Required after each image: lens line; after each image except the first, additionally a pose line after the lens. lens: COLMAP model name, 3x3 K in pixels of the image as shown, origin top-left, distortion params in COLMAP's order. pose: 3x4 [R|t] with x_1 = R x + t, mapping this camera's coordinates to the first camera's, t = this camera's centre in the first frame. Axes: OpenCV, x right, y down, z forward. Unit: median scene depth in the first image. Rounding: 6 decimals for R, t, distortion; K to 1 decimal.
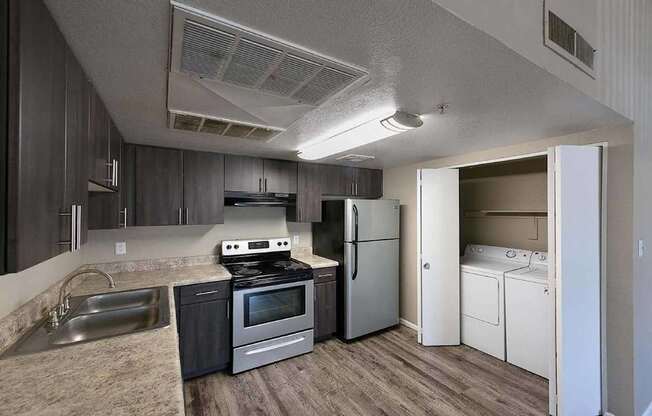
lens RADIAL K [[268.0, 0, 326.0], [0, 268.0, 208.0], [0, 0, 1]] dist [0.000325, -0.000009]
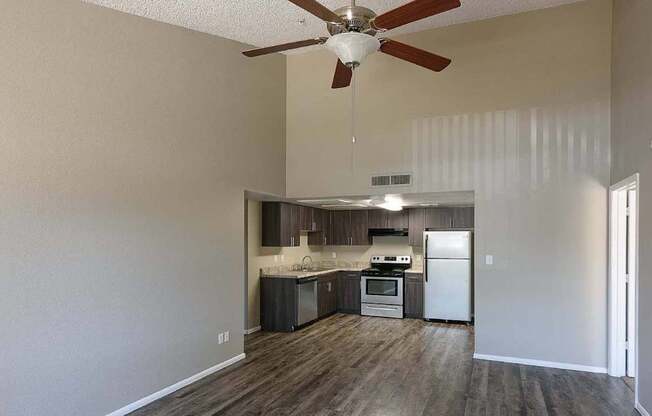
lens RADIAL K [[393.8, 0, 347.1], [0, 393.8, 239.3], [0, 0, 1]] dist [0.002033, -0.001183]
pose [[0.621270, 0.005657, -0.783576, 1.746455], [0.002841, 0.999951, 0.009471, -0.011544], [0.783591, -0.008111, 0.621224, -0.881264]]
